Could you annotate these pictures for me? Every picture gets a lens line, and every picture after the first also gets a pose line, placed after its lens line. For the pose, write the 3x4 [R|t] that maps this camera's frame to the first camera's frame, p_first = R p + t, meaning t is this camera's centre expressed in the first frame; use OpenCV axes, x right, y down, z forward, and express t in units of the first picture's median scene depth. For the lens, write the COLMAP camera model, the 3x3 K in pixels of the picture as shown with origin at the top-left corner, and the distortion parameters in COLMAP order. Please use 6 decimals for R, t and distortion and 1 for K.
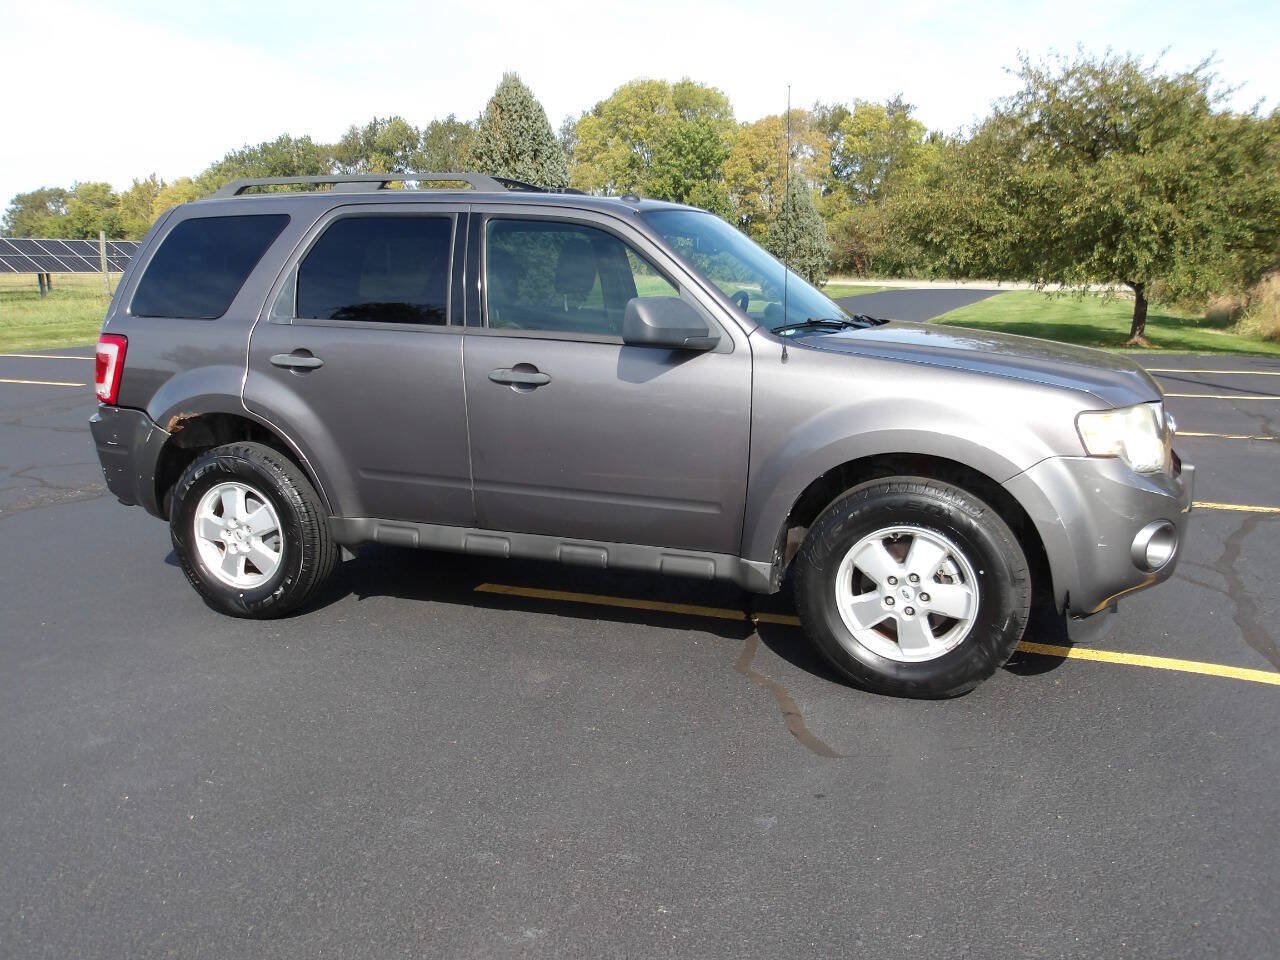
lens RADIAL K [[1071.9, 0, 633.0], [0, 1071.9, 477.0], [0, 0, 1]] dist [0.005387, 0.001031]
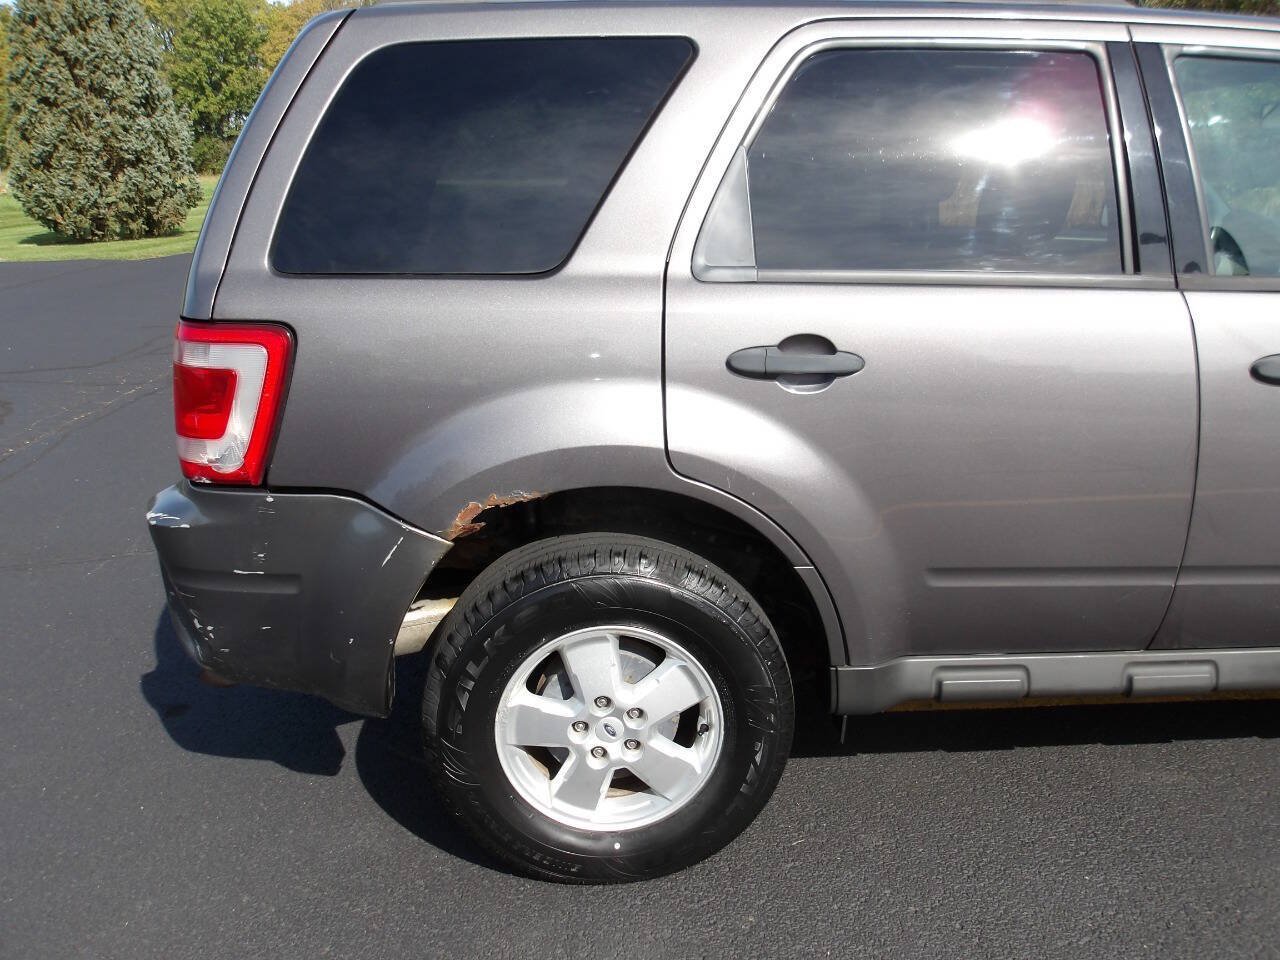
lens RADIAL K [[1064.8, 0, 635.9], [0, 1064.8, 476.7], [0, 0, 1]] dist [0.012841, -0.007144]
pose [[0.910500, -0.121570, 0.395234, -0.506618], [0.085242, 0.990459, 0.108282, -0.103185], [-0.404627, -0.064900, 0.912176, 0.540782]]
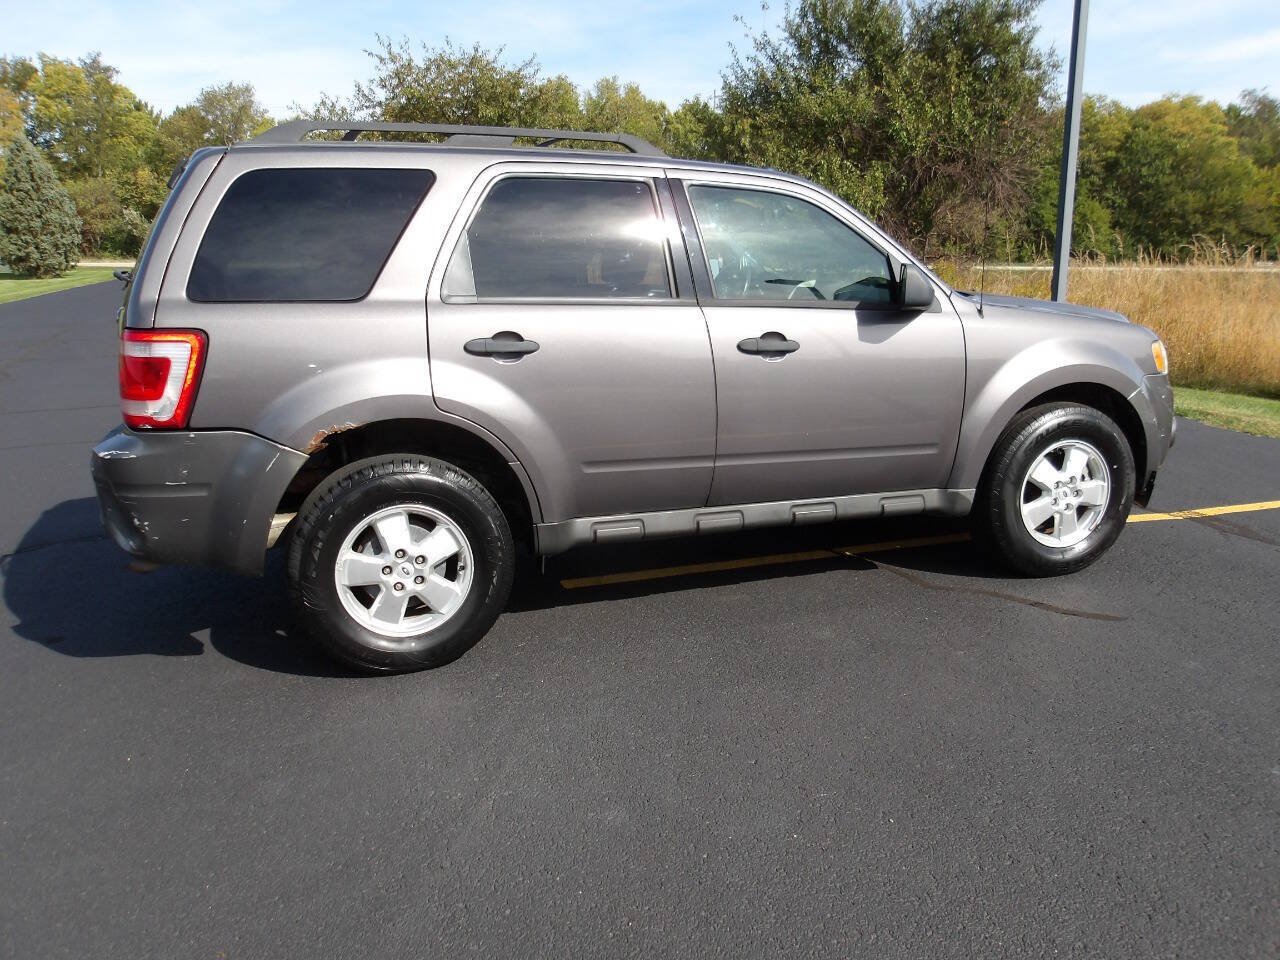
lens RADIAL K [[1079.0, 0, 640.0], [0, 1079.0, 480.0], [0, 0, 1]] dist [0.004073, 0.004841]
pose [[0.756464, -0.139093, 0.639074, -0.707126], [0.126672, 0.989781, 0.065483, -0.041432], [-0.641651, 0.031418, 0.766353, 0.252785]]
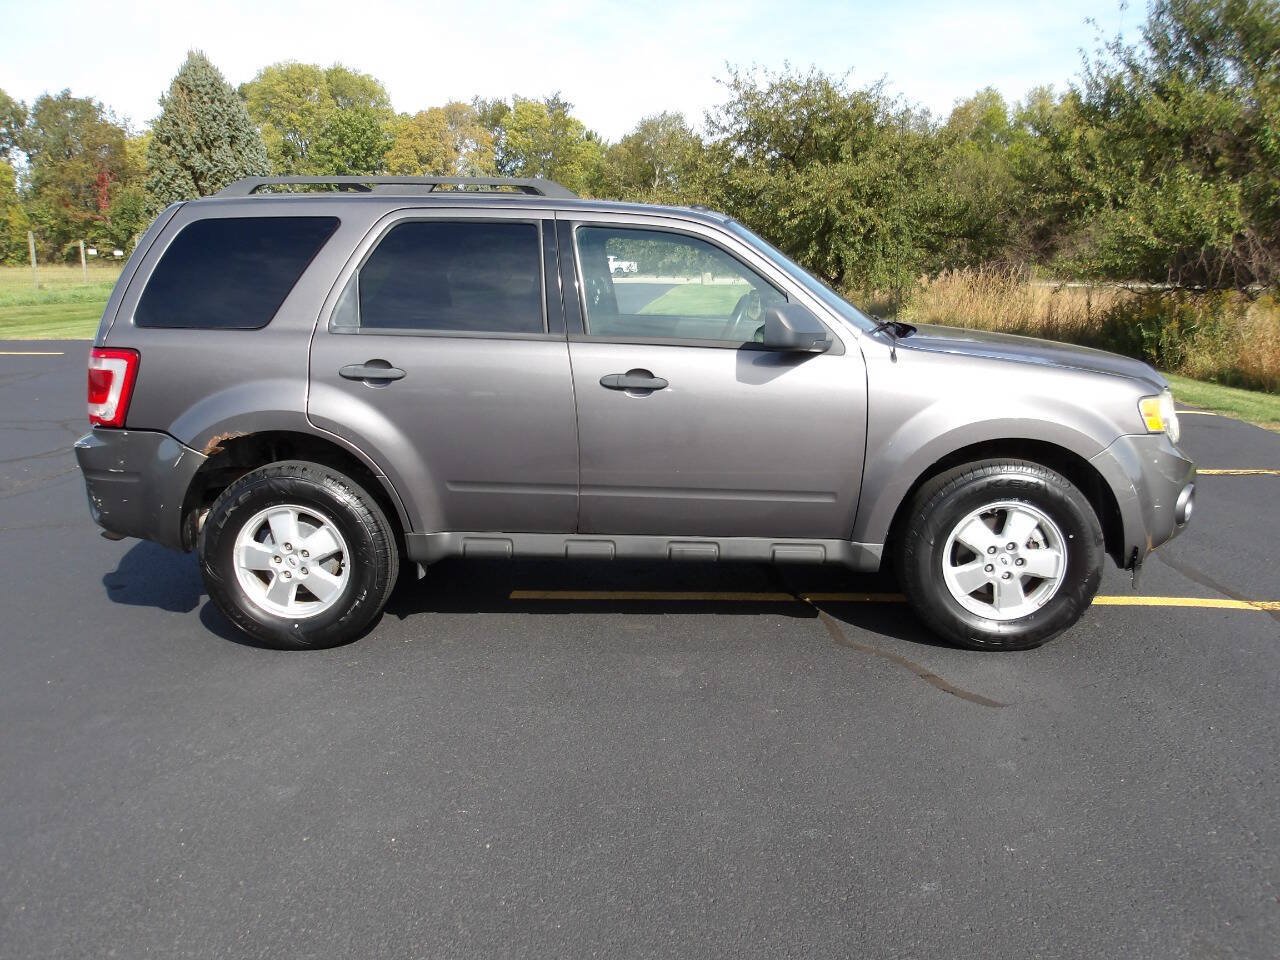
lens RADIAL K [[1071.9, 0, 633.0], [0, 1071.9, 477.0], [0, 0, 1]] dist [0.005387, 0.001031]
pose [[0.950035, -0.058926, 0.306530, -0.350162], [0.057032, 0.998258, 0.015140, -0.015292], [-0.306888, 0.003098, 0.951740, 0.021890]]
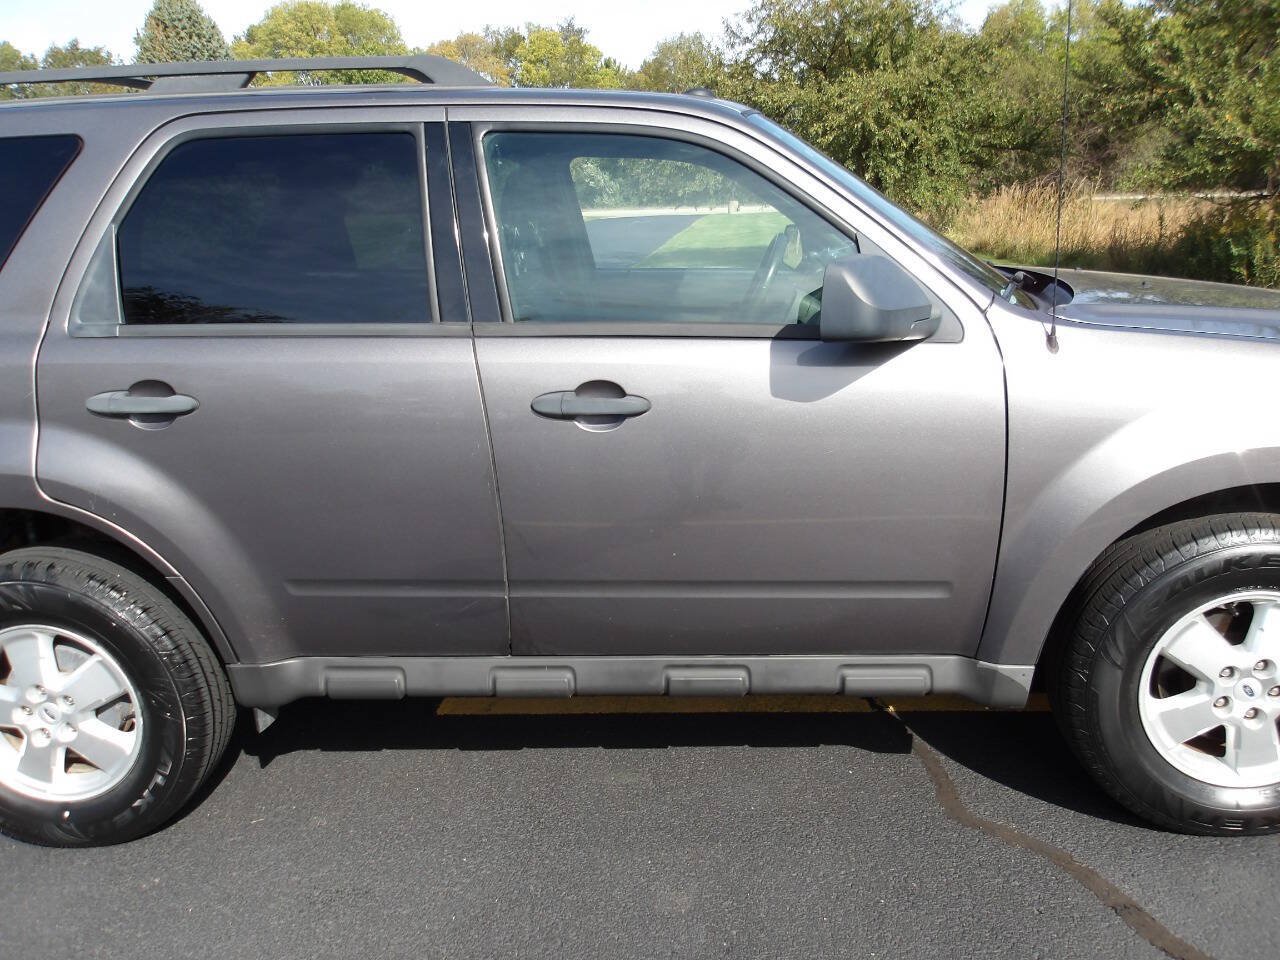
lens RADIAL K [[1064.8, 0, 635.9], [0, 1064.8, 476.7], [0, 0, 1]] dist [0.012841, -0.007144]
pose [[0.955728, -0.111021, 0.272504, -0.201107], [0.094312, 0.992810, 0.073712, -0.078203], [-0.278728, -0.044748, 0.959327, 0.358847]]
